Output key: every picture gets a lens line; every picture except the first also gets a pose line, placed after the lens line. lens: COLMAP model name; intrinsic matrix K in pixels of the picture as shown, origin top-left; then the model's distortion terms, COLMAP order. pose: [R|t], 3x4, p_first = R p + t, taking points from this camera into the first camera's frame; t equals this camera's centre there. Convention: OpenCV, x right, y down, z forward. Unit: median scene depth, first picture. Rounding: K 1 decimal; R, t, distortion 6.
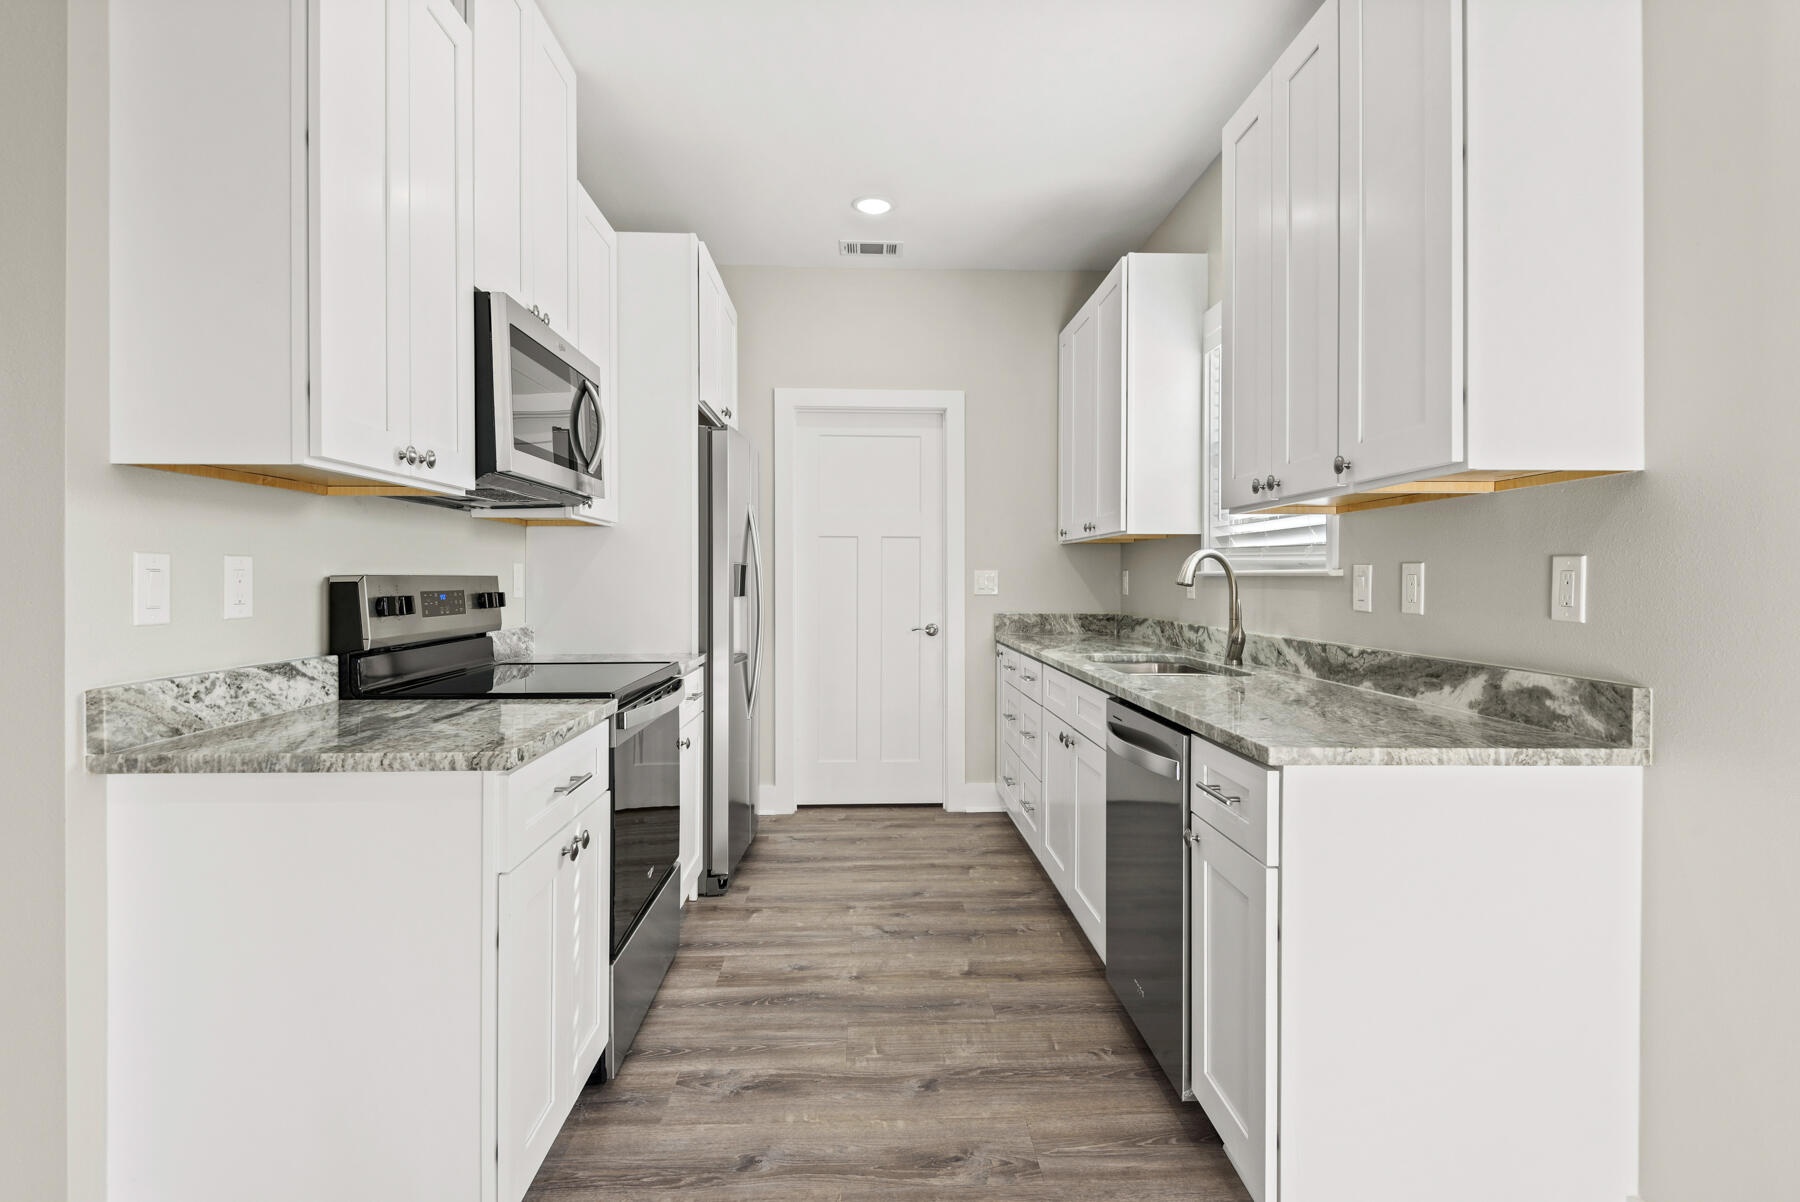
lens RADIAL K [[910.5, 0, 896.5], [0, 910.5, 582.3], [0, 0, 1]] dist [0.040267, -0.035014]
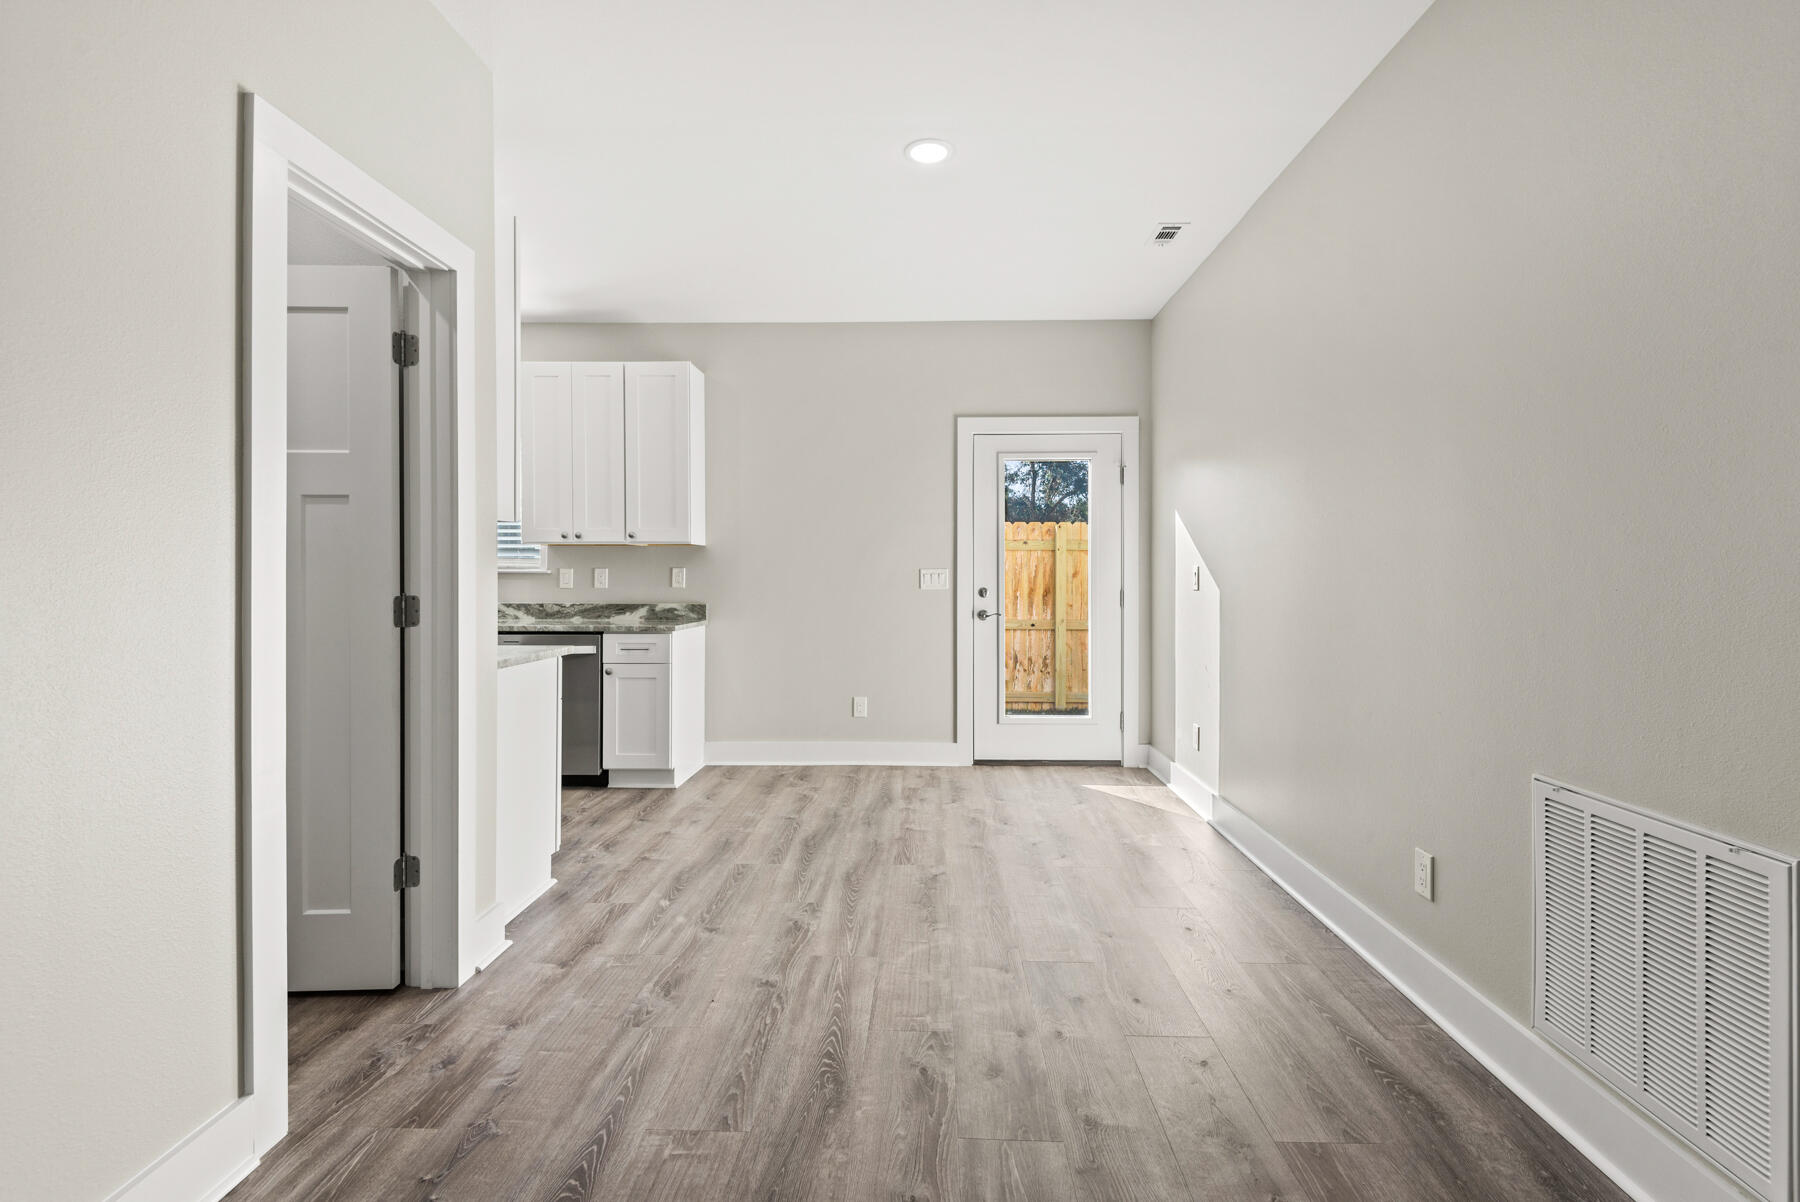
lens RADIAL K [[823.0, 0, 915.0], [0, 823.0, 608.0], [0, 0, 1]] dist [0.001317, -0.000240]
pose [[0.059399, -0.040327, 0.997419, -1.796674], [0.000929, 0.999185, 0.040343, -0.002900], [-0.998234, -0.001469, 0.059388, -0.031653]]
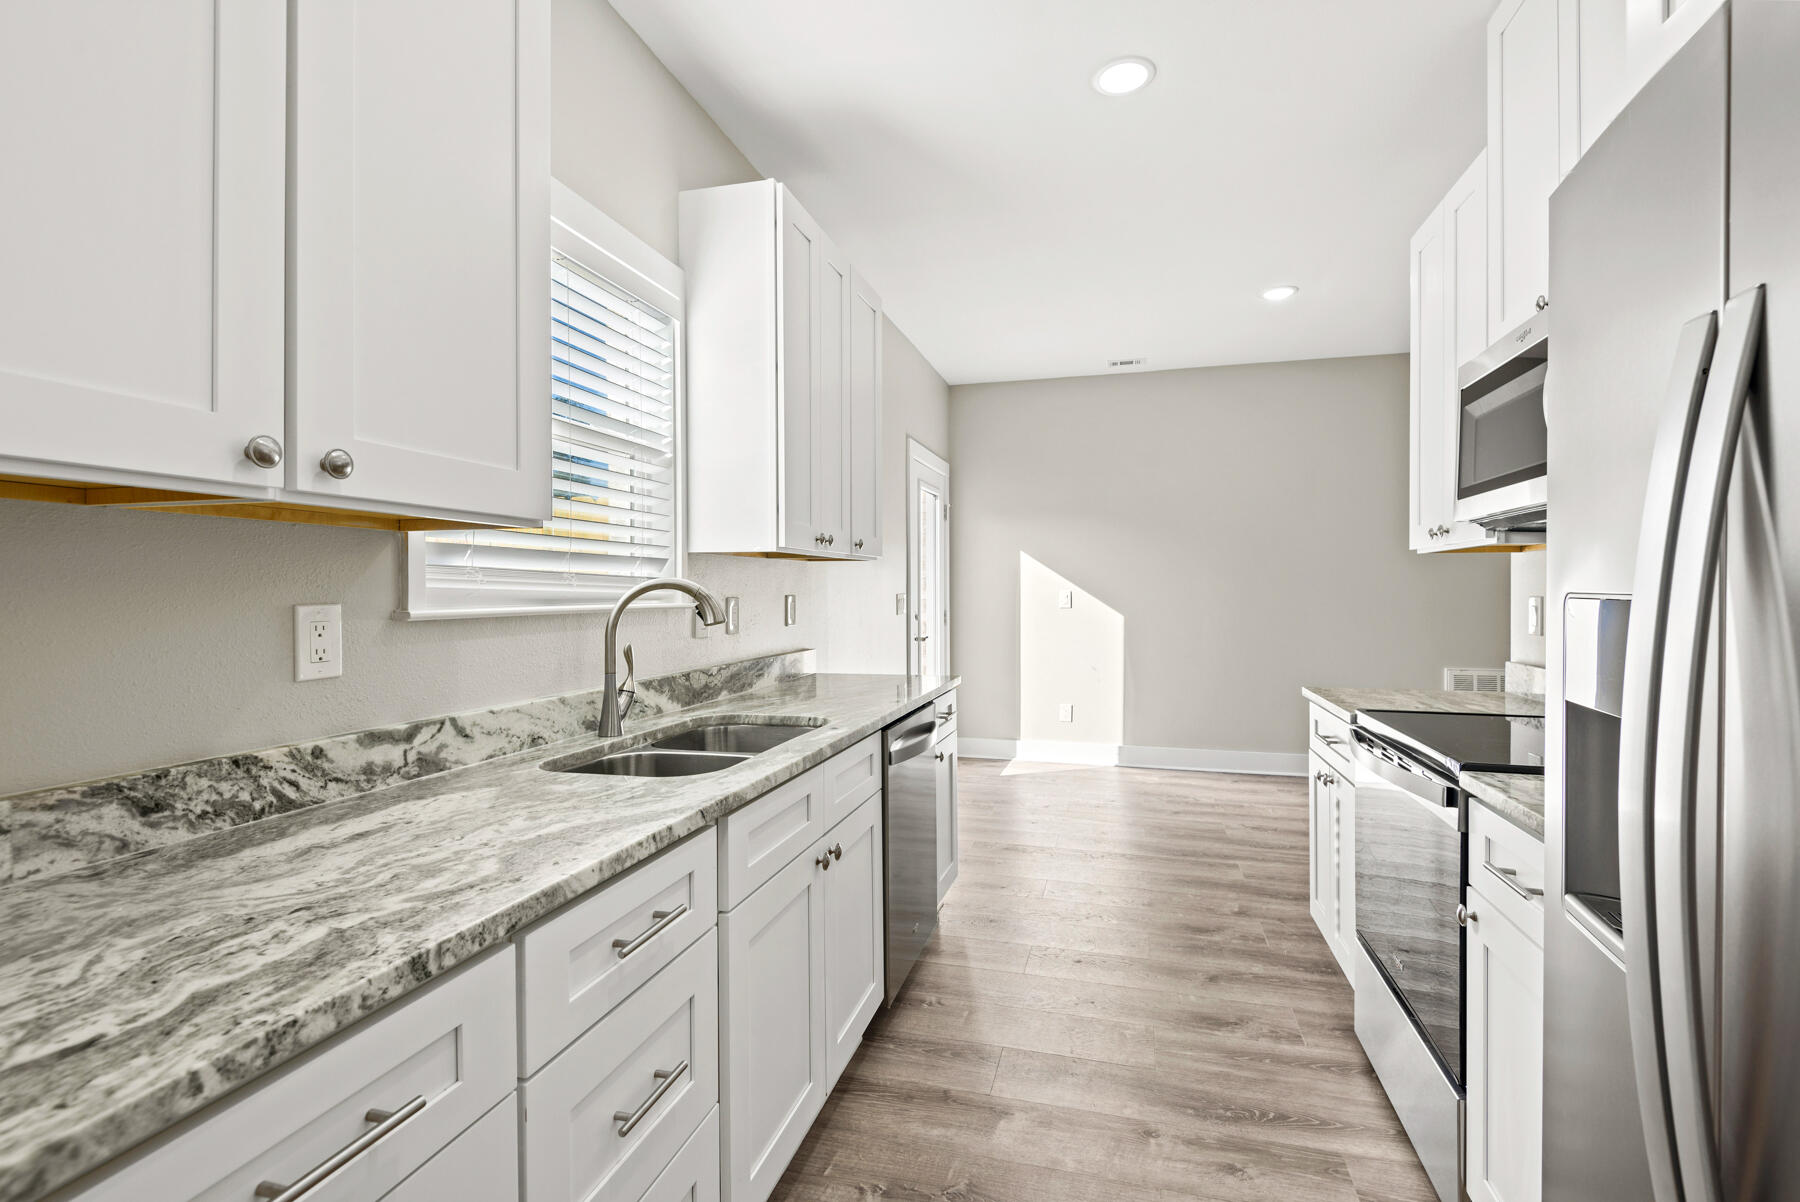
lens RADIAL K [[823.0, 0, 915.0], [0, 823.0, 608.0], [0, 0, 1]] dist [0.001317, -0.000240]
pose [[-0.957190, -0.007703, 0.289359, -0.067594], [0.000111, 0.999636, 0.026979, -0.039521], [-0.289461, 0.025857, -0.956840, 2.217604]]
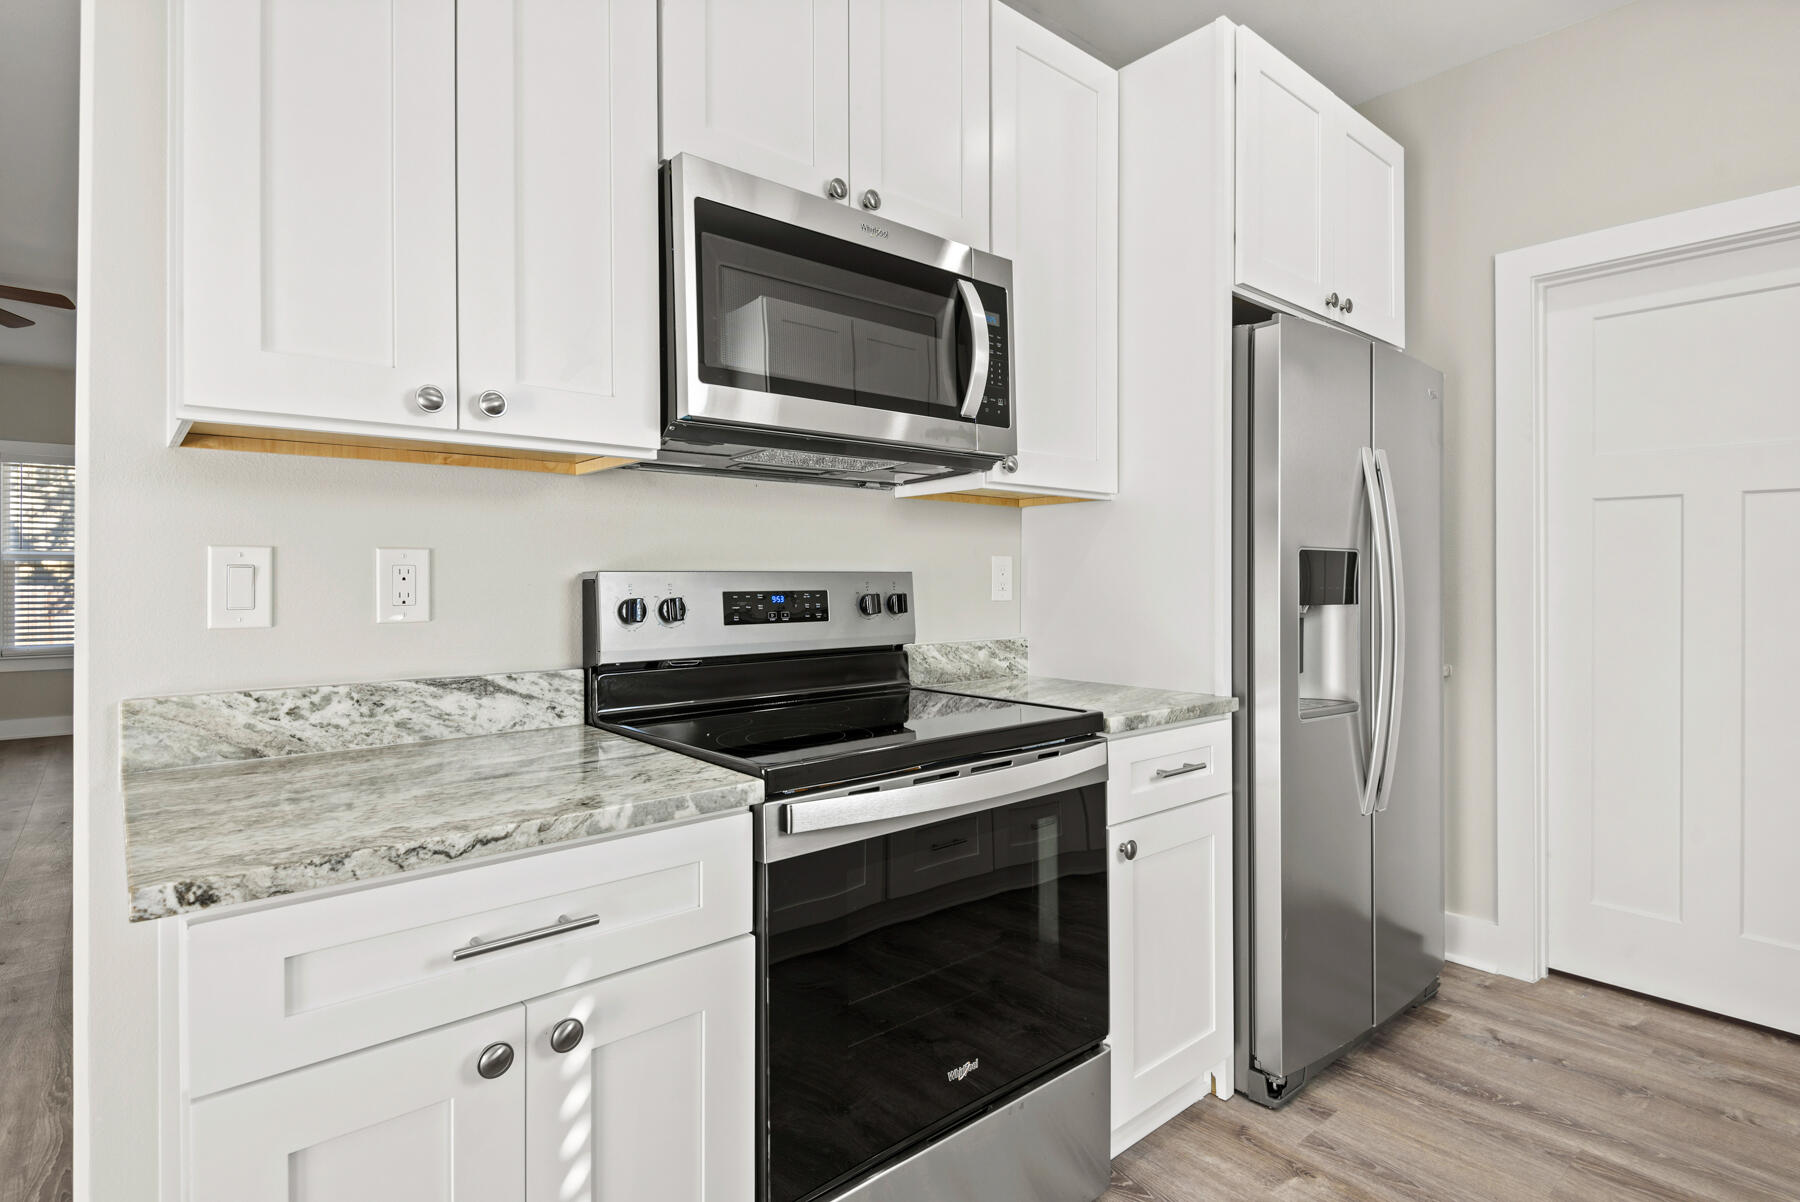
lens RADIAL K [[918.0, 0, 902.1], [0, 918.0, 572.4], [0, 0, 1]] dist [0.022122, -0.013680]
pose [[0.625427, -0.004712, -0.780268, 0.208361], [-0.001941, 0.999969, -0.007595, -0.001224], [0.780280, 0.006265, 0.625399, 0.706375]]
